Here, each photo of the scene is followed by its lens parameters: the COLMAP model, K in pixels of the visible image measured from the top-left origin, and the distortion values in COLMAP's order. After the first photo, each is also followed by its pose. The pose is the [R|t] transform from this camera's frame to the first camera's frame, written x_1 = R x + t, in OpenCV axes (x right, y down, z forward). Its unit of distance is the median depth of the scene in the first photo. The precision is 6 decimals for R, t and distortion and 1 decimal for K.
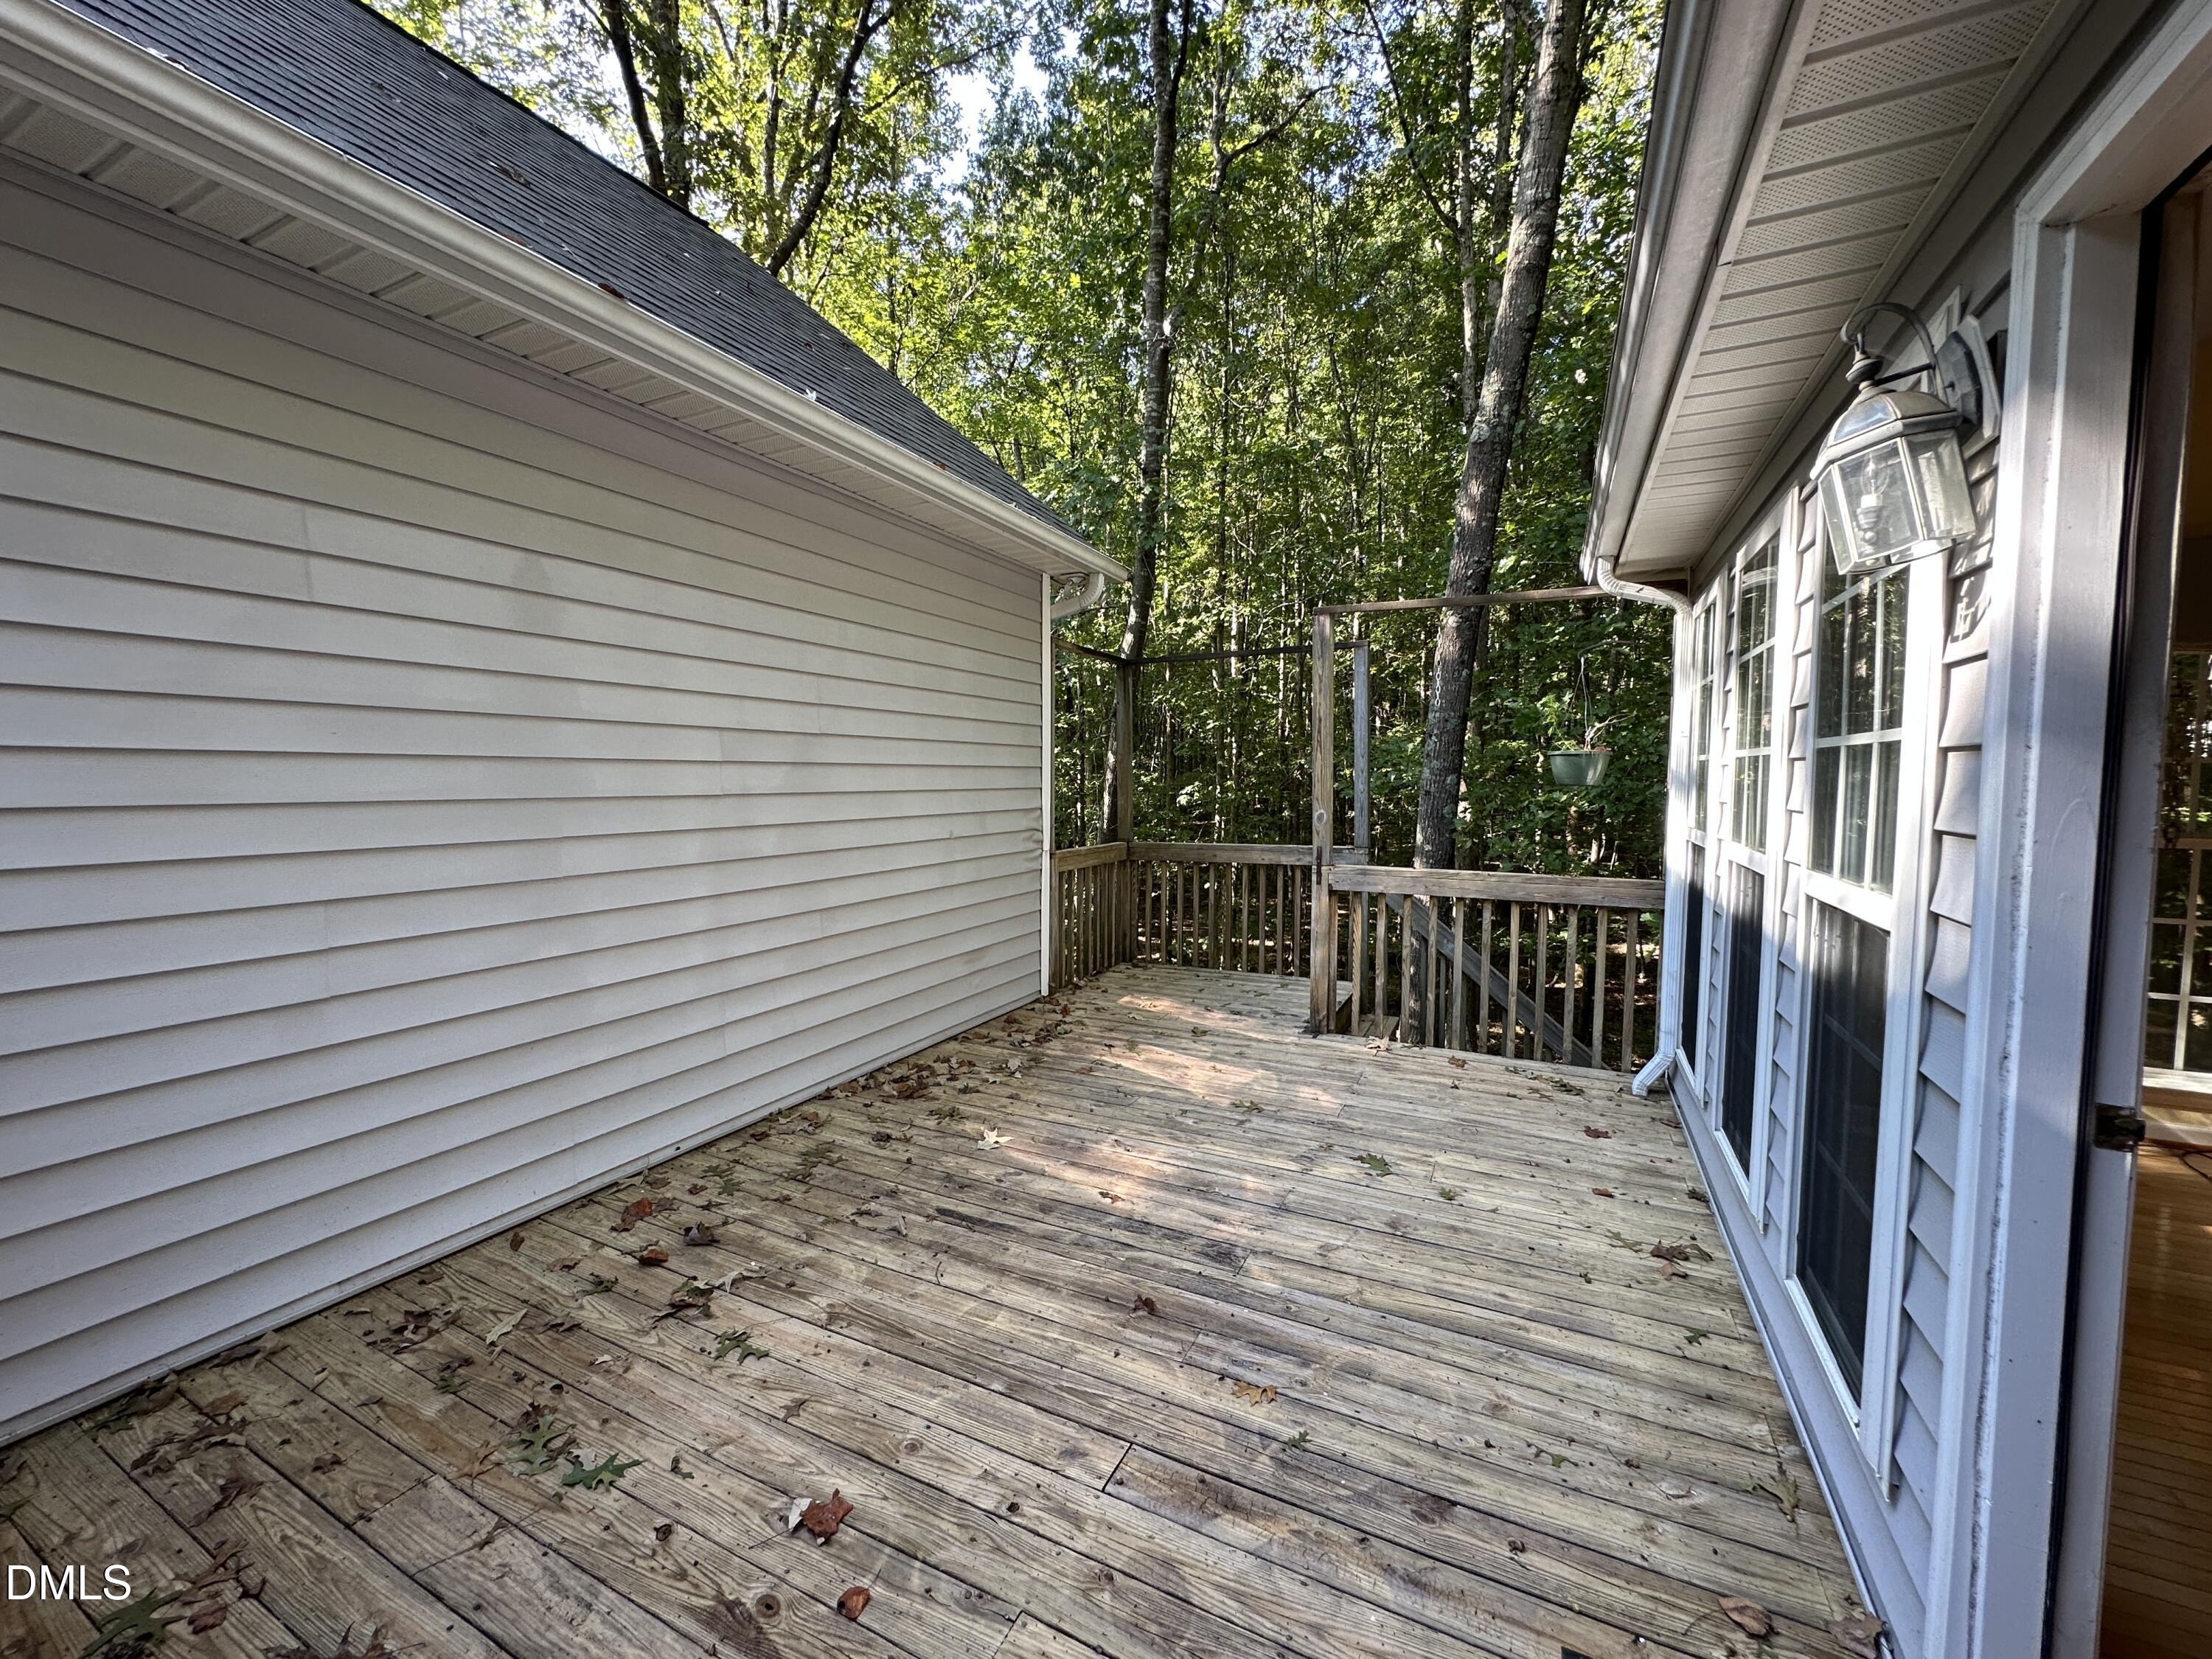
lens RADIAL K [[877.6, 0, 1107.8], [0, 877.6, 831.4], [0, 0, 1]] dist [-0.003371, 0.001124]
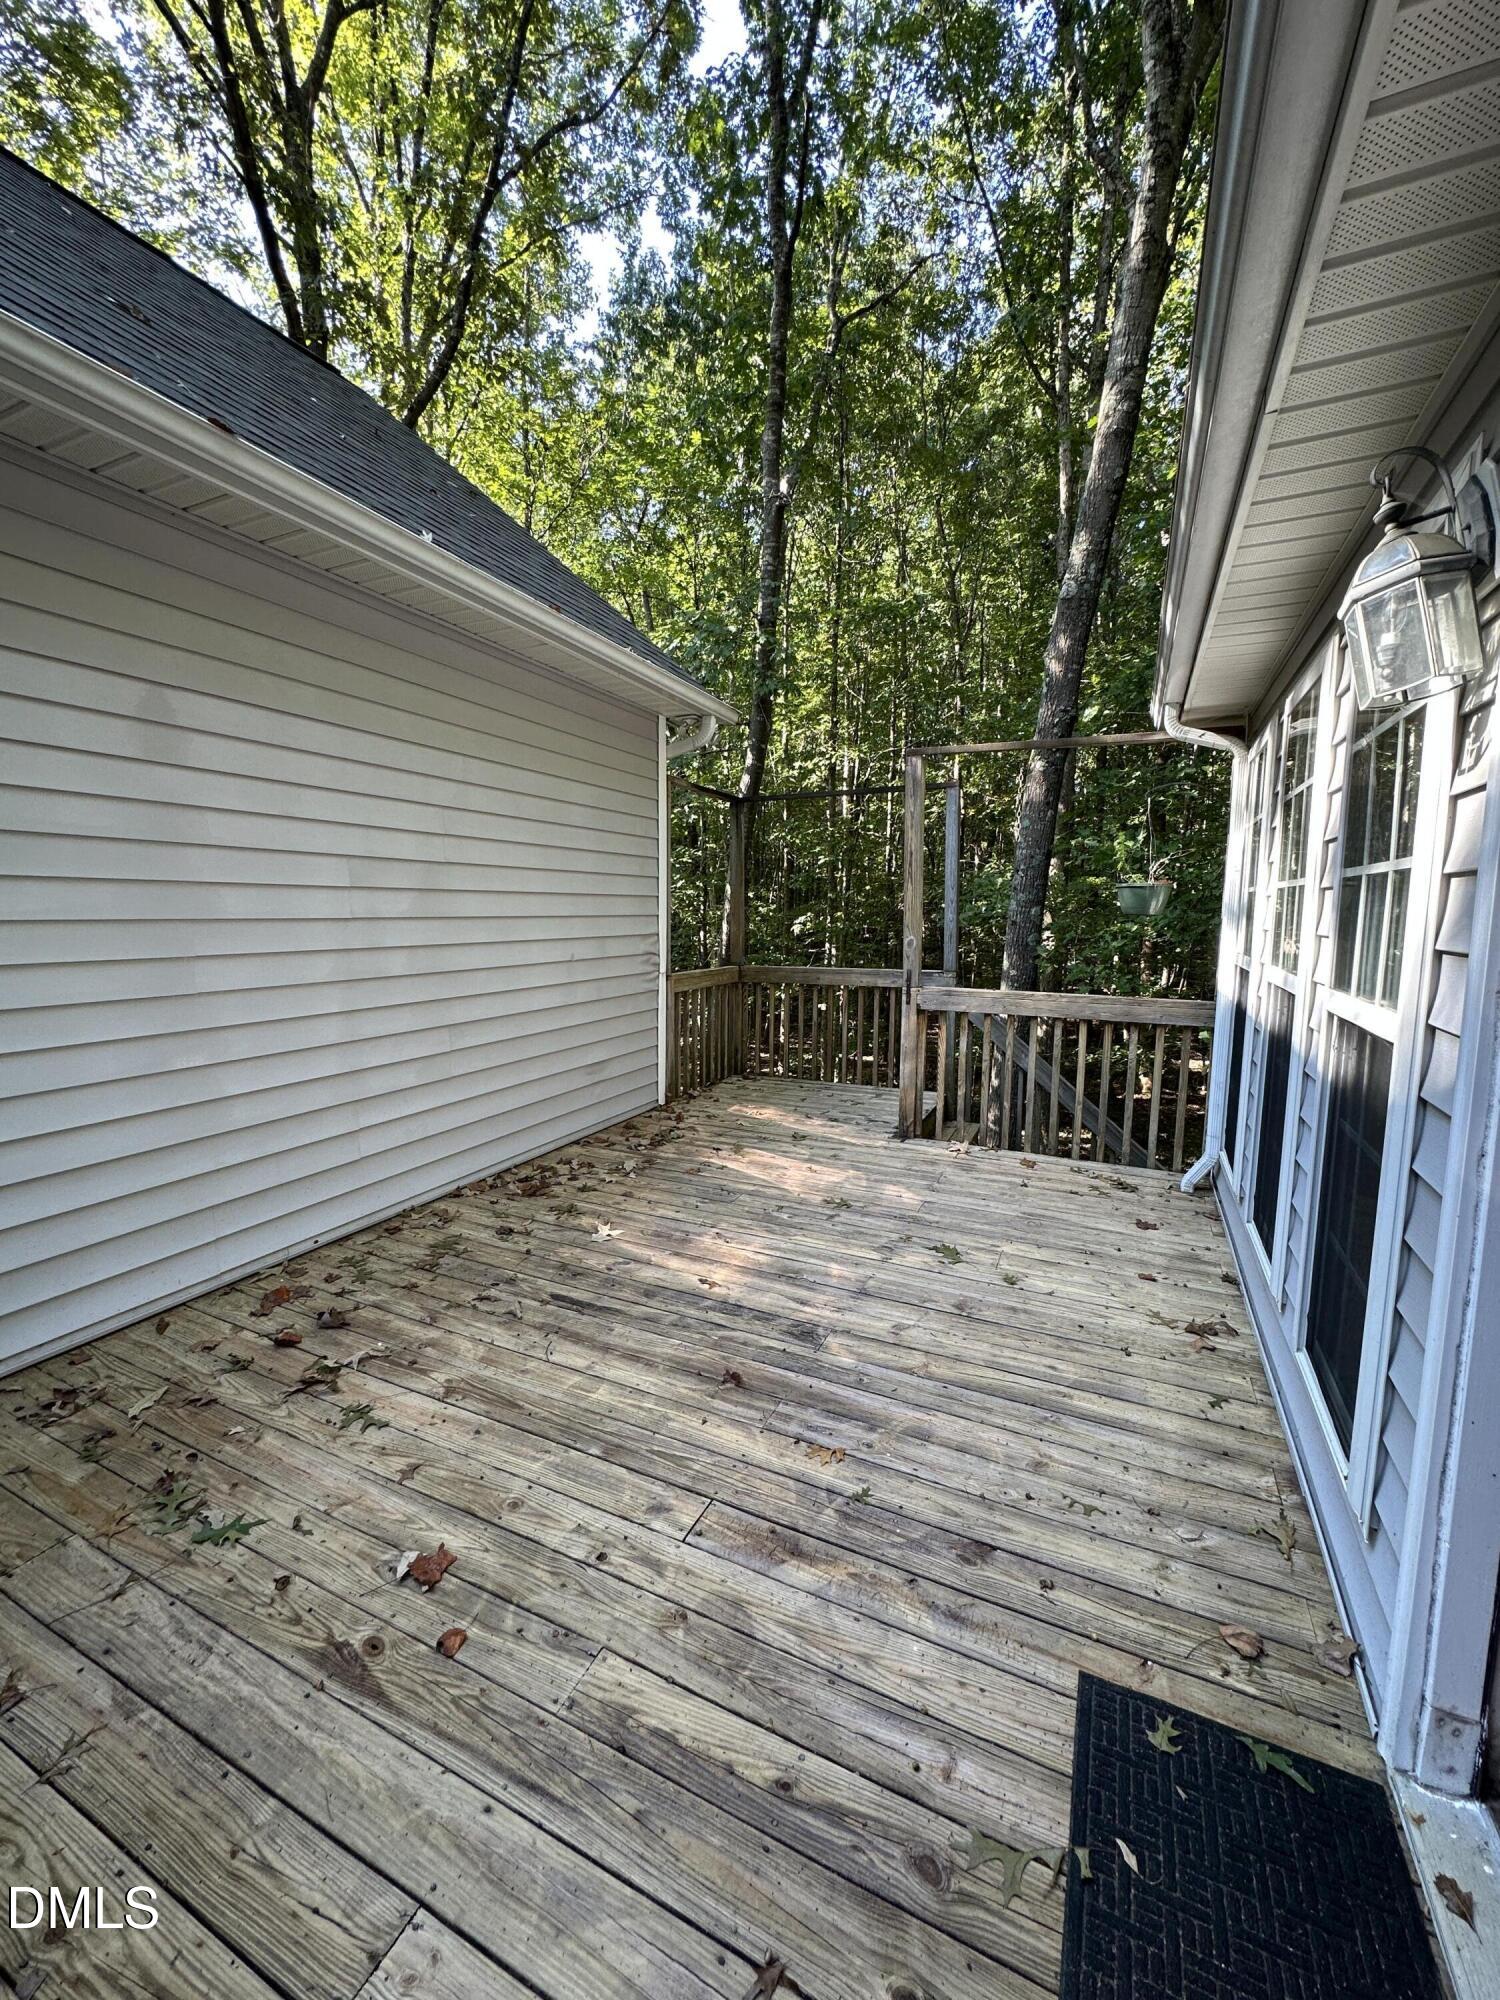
lens RADIAL K [[793.5, 0, 751.5], [0, 793.5, 999.9], [0, 0, 1]] dist [-0.003371, 0.001124]
pose [[0.999702, 0.003460, 0.024169, 0.032697], [-0.004725, 0.998612, 0.052464, 0.005974], [-0.023954, -0.052563, 0.998330, 0.015361]]
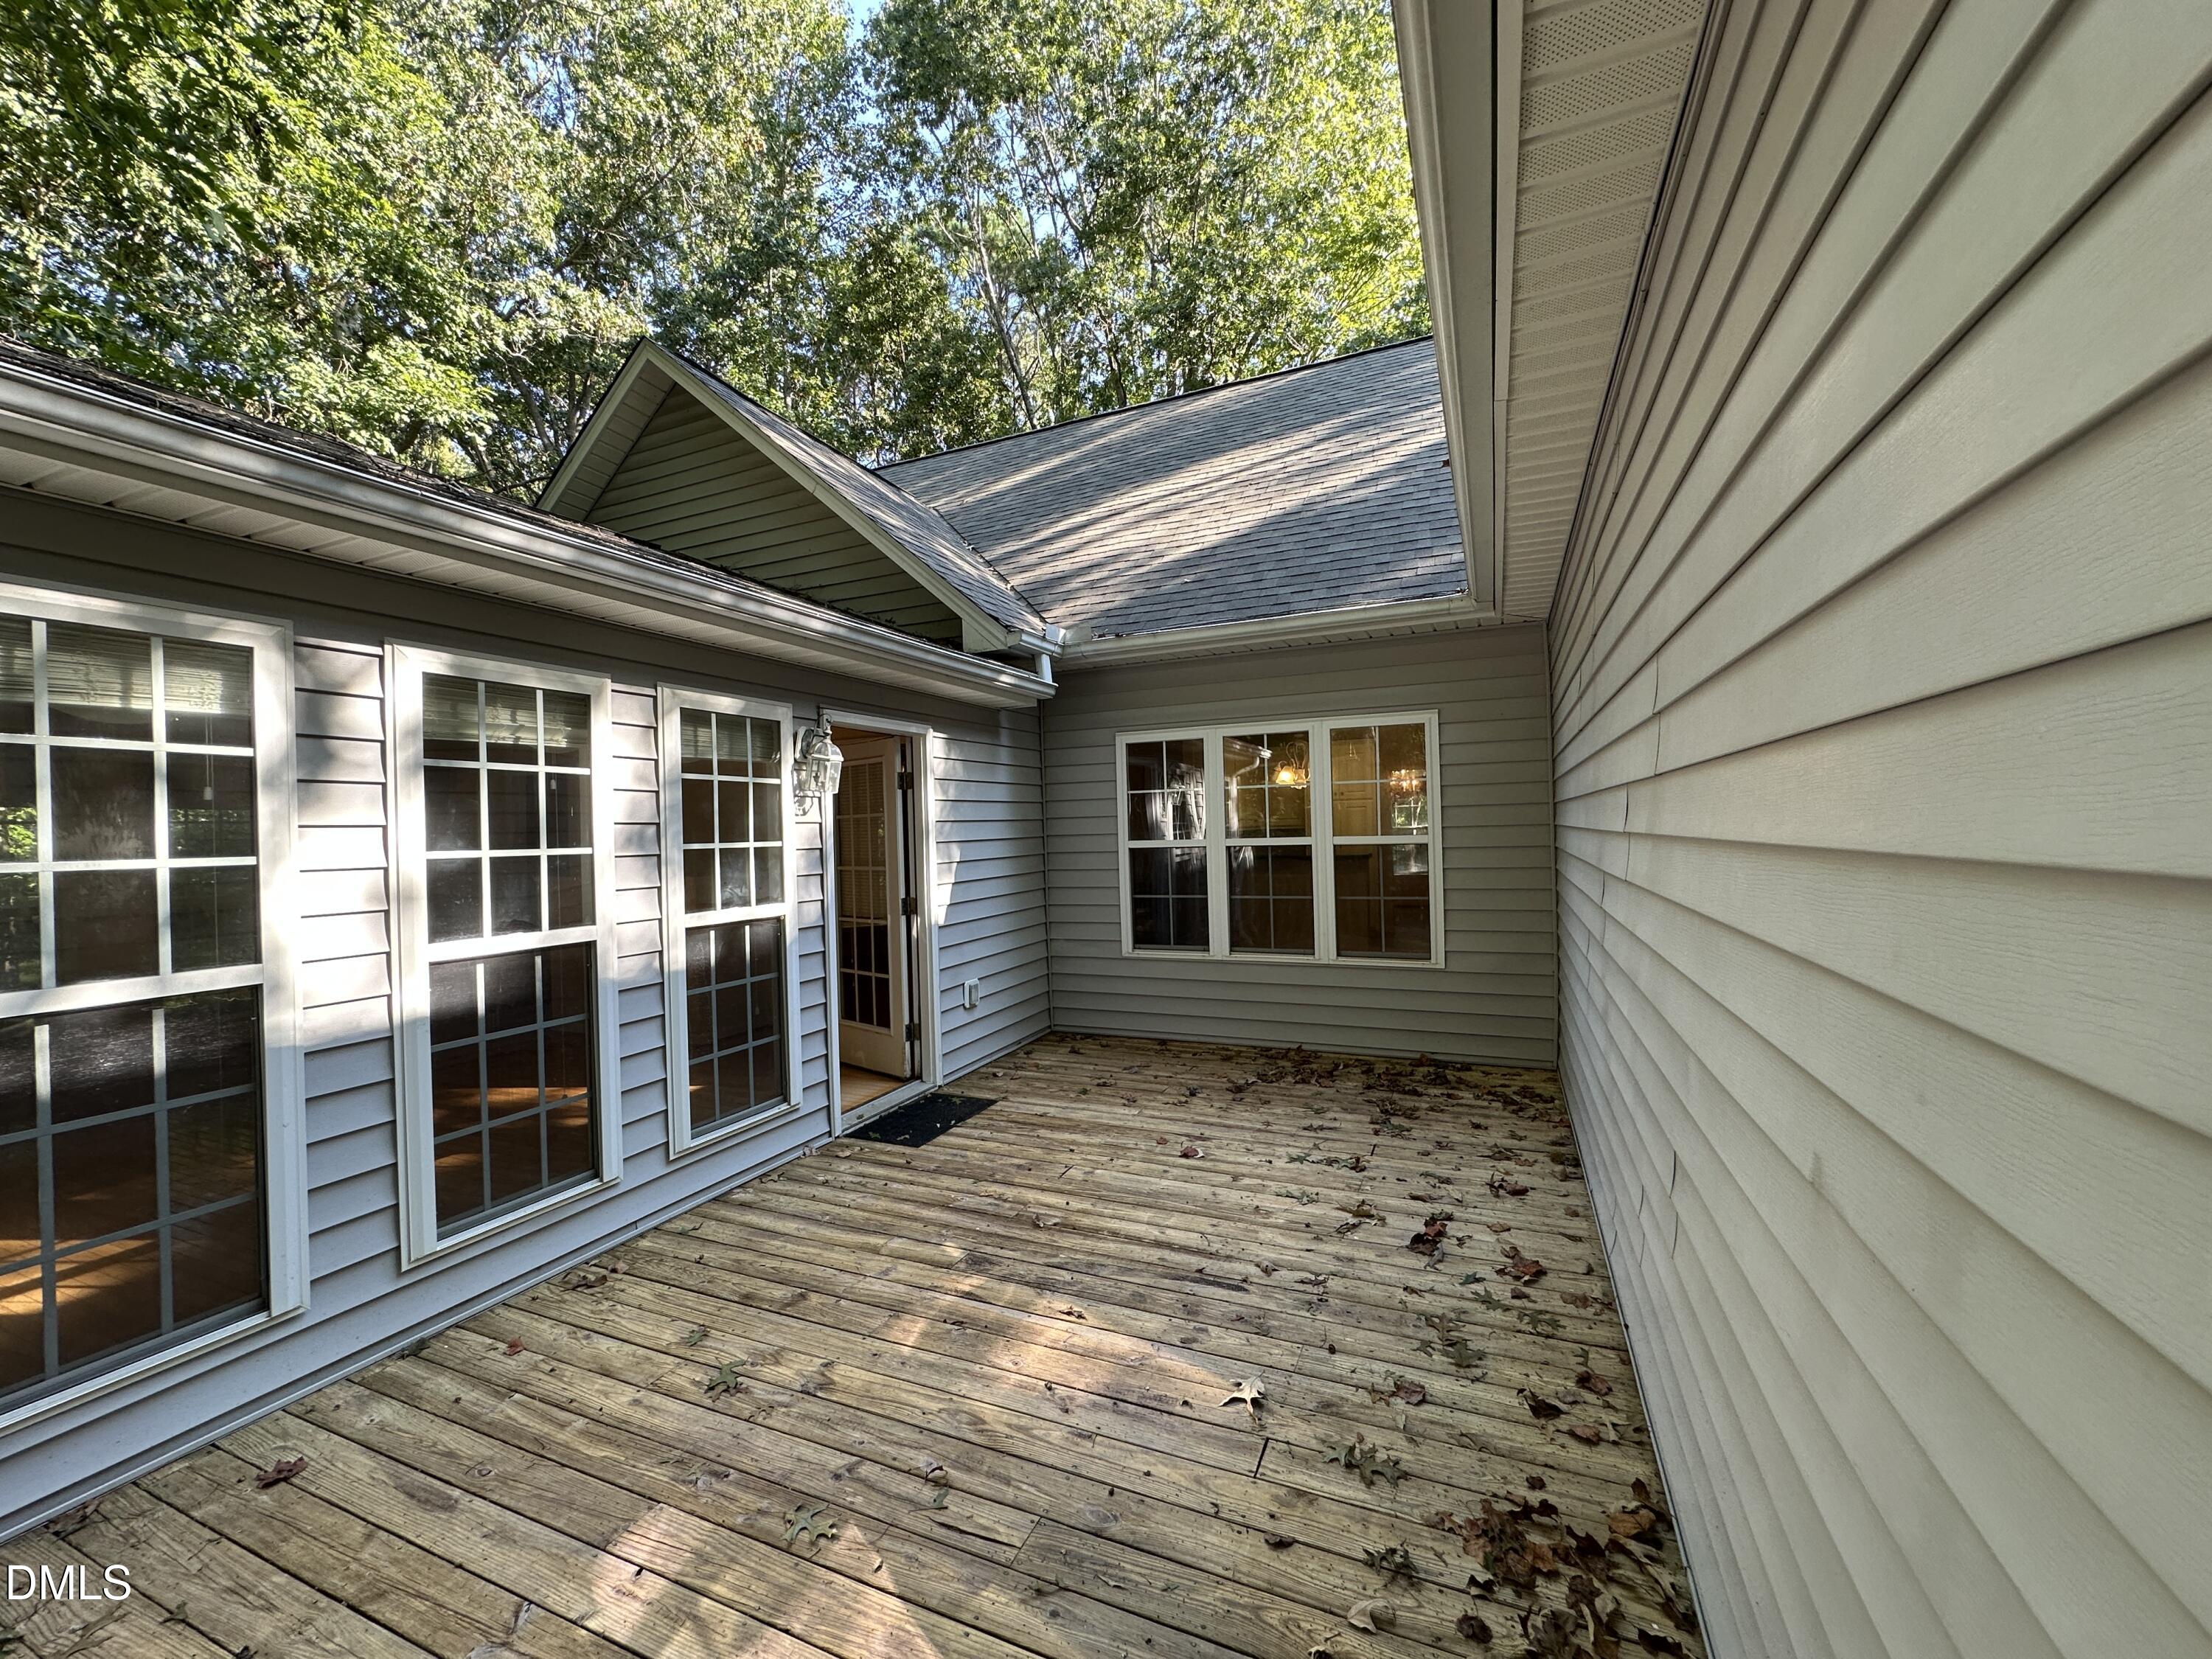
lens RADIAL K [[877.6, 0, 1105.7], [0, 877.6, 830.6], [0, 0, 1]] dist [-0.003371, 0.001124]
pose [[-0.998533, 0.024353, -0.048360, 0.001533], [0.021386, 0.997912, 0.060952, -0.155396], [0.049744, 0.059828, -0.996968, 1.959900]]
